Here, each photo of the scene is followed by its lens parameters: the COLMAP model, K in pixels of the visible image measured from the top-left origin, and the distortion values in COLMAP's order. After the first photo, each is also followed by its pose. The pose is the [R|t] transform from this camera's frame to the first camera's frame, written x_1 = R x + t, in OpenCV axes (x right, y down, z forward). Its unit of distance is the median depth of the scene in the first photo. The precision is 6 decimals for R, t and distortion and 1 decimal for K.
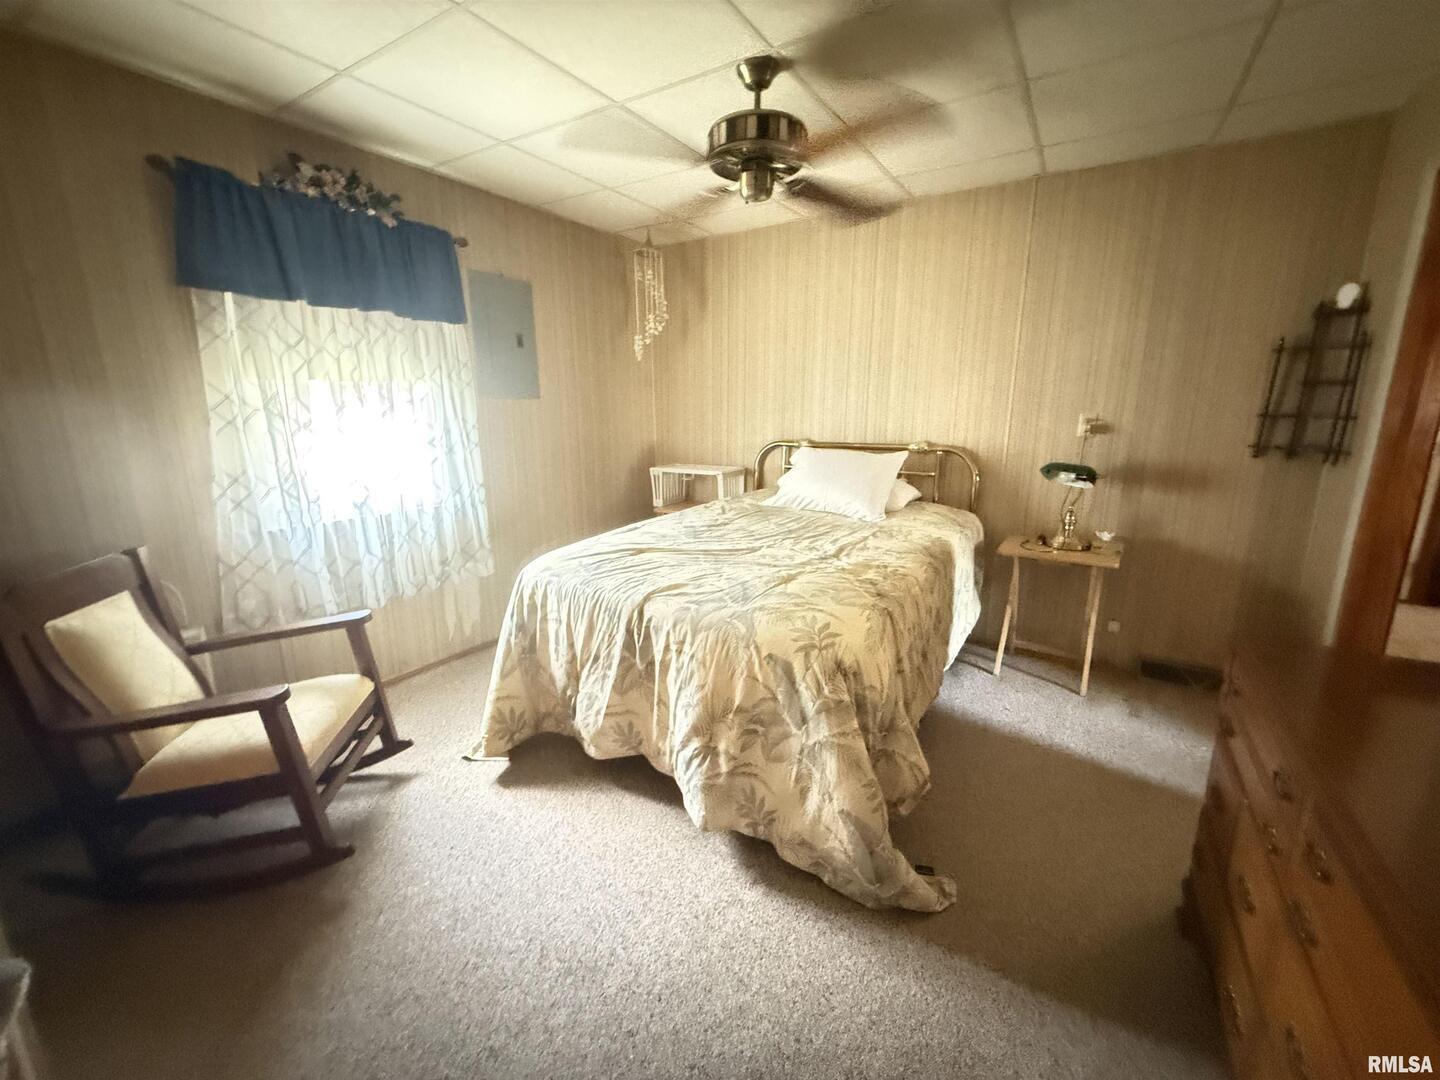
lens RADIAL K [[579.2, 0, 728.6], [0, 579.2, 530.2], [0, 0, 1]] dist [0.001919, 0.000253]
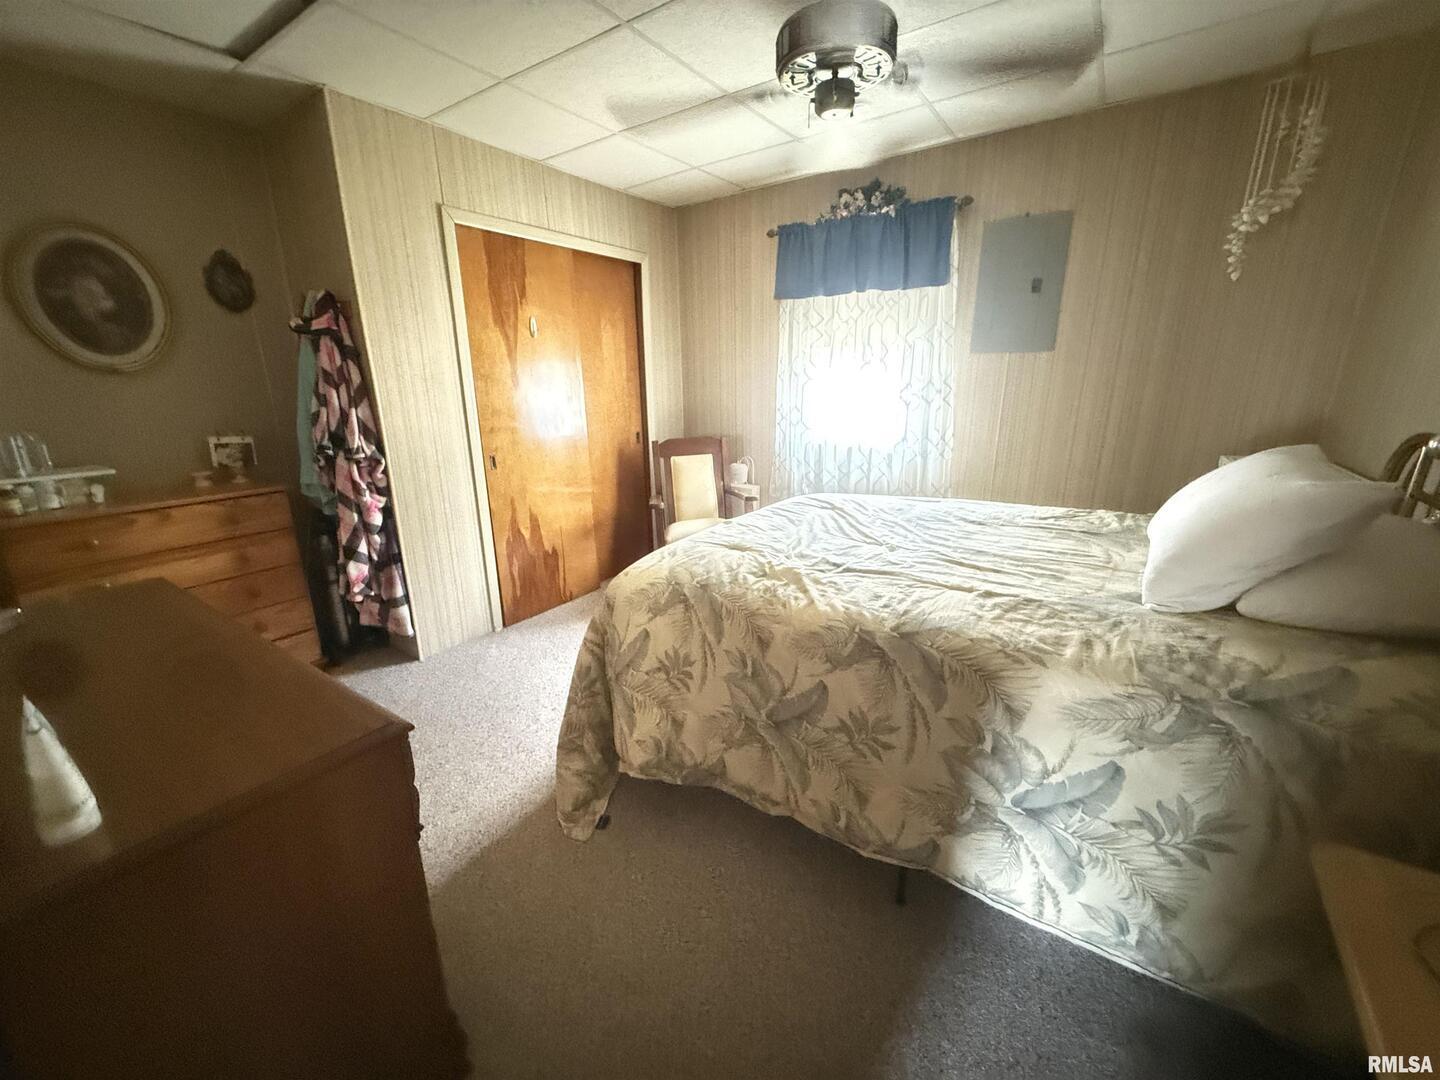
lens RADIAL K [[579.2, 0, 728.6], [0, 579.2, 530.2], [0, 0, 1]] dist [0.001919, 0.000253]
pose [[-0.018117, 0.249191, -0.968285, 0.792403], [-0.202693, 0.947419, 0.247614, -0.132227], [0.979075, 0.200751, 0.033345, 0.780002]]
